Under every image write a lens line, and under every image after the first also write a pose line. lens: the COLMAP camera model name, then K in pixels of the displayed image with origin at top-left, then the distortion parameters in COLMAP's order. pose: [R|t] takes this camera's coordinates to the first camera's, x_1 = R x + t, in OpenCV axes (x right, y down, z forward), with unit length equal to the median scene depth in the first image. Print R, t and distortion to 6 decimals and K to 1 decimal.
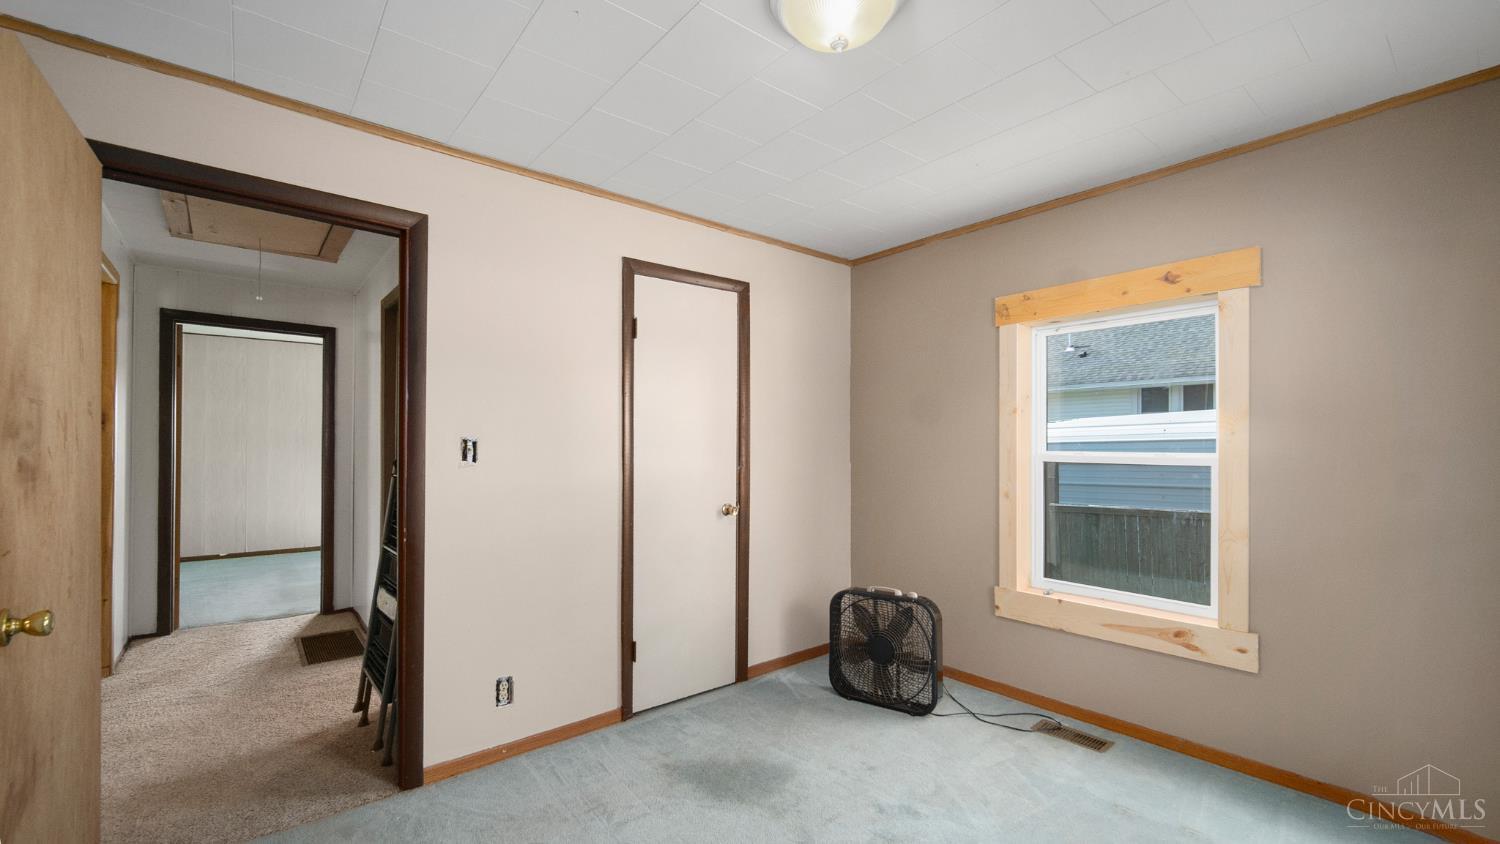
lens RADIAL K [[617.2, 0, 750.0], [0, 617.2, 422.0], [0, 0, 1]] dist [-0.001737, -0.000215]
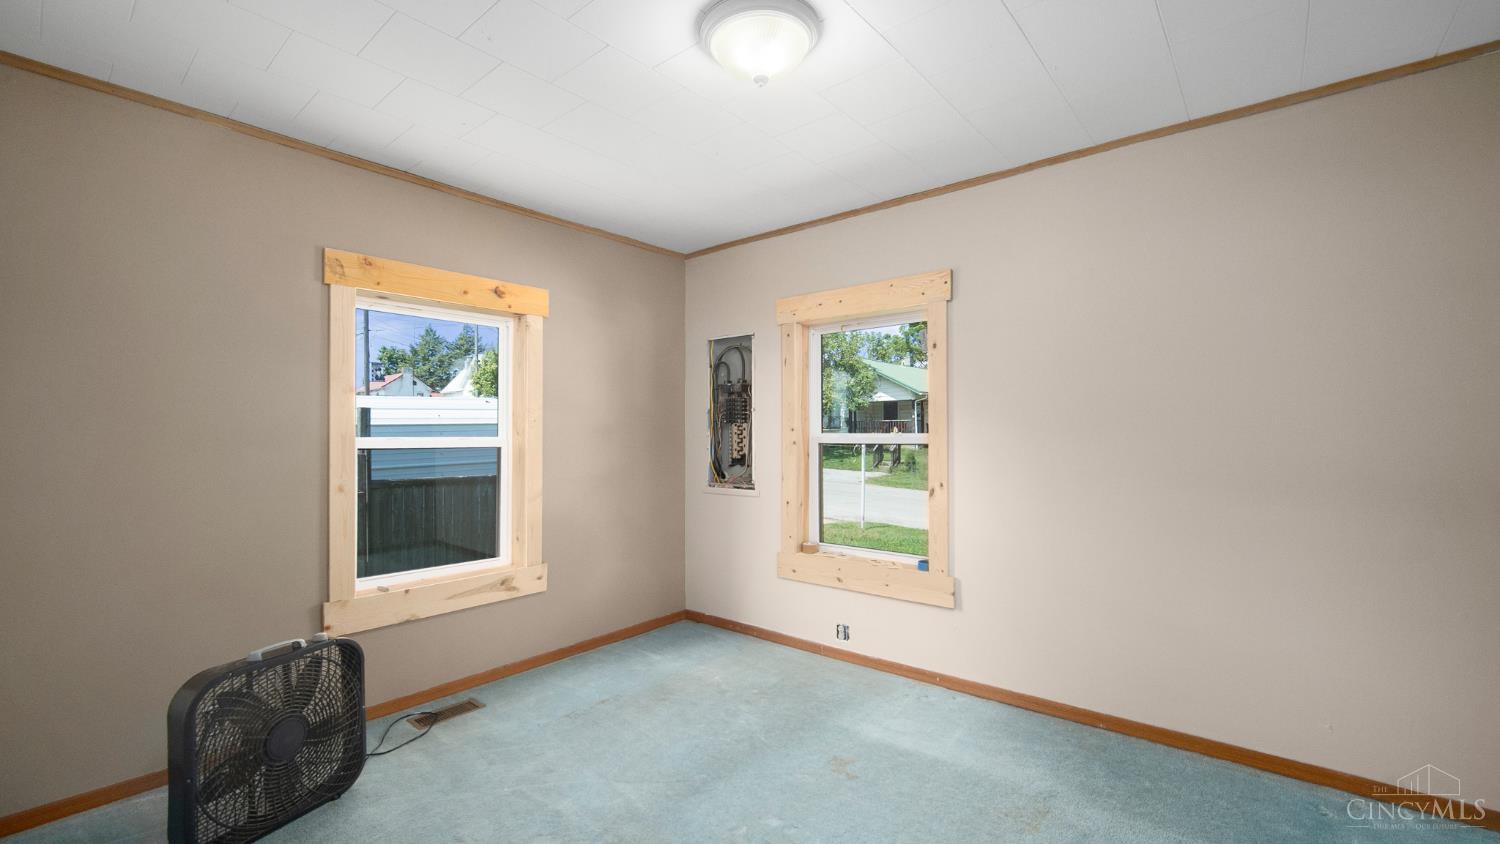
lens RADIAL K [[600.0, 0, 750.0], [0, 600.0, 422.0], [0, 0, 1]] dist [0.001115, 0.000035]
pose [[-0.157012, 0.009607, 0.987550, -0.532332], [-0.042743, 0.998950, -0.016514, 0.018426], [-0.986671, -0.044804, -0.156437, 0.654925]]
